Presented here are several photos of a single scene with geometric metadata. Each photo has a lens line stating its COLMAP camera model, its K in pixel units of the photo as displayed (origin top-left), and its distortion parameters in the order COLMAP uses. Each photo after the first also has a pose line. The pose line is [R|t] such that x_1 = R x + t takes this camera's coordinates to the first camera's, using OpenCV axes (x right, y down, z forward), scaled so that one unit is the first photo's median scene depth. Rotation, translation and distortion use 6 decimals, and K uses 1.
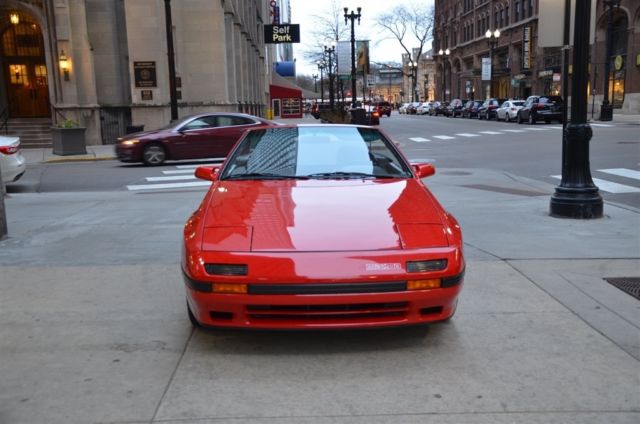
lens RADIAL K [[691.9, 0, 318.4], [0, 691.9, 213.2], [0, 0, 1]] dist [0.105202, 0.000000]
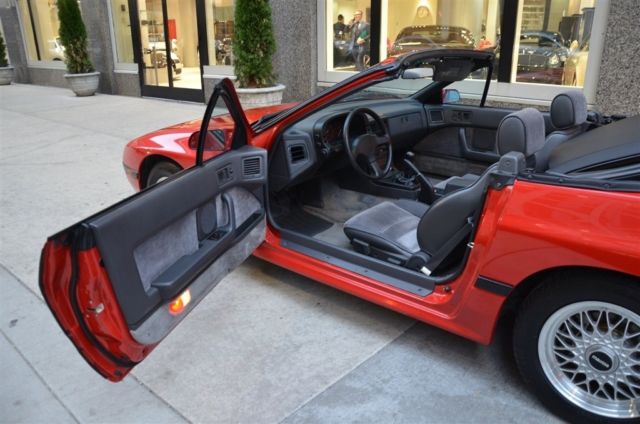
lens RADIAL K [[499.9, 0, 325.1], [0, 499.9, 215.8], [0, 0, 1]] dist [-0.143556, 0.108356]
pose [[-0.676014, 0.282736, -0.680490, 0.089594], [-0.089160, 0.885294, 0.456404, -0.041142], [0.731475, 0.369207, -0.573262, 0.274757]]
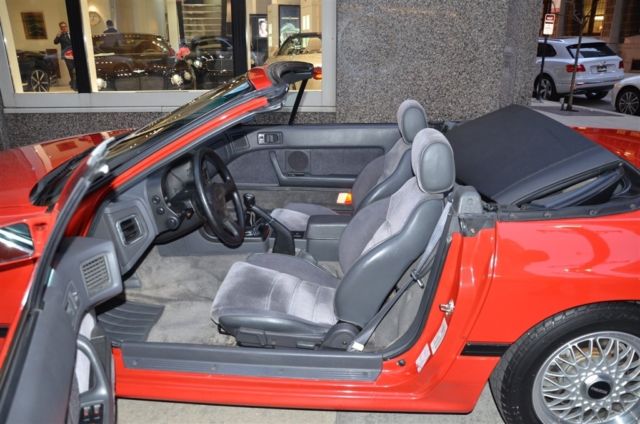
lens RADIAL K [[499.9, 0, 325.8], [0, 499.9, 214.4], [0, 0, 1]] dist [-0.143556, 0.108356]
pose [[-0.097762, 0.355660, -0.929488, 0.079292], [-0.152568, 0.917566, 0.367145, -0.035904], [0.983446, 0.177703, -0.035441, 0.237147]]
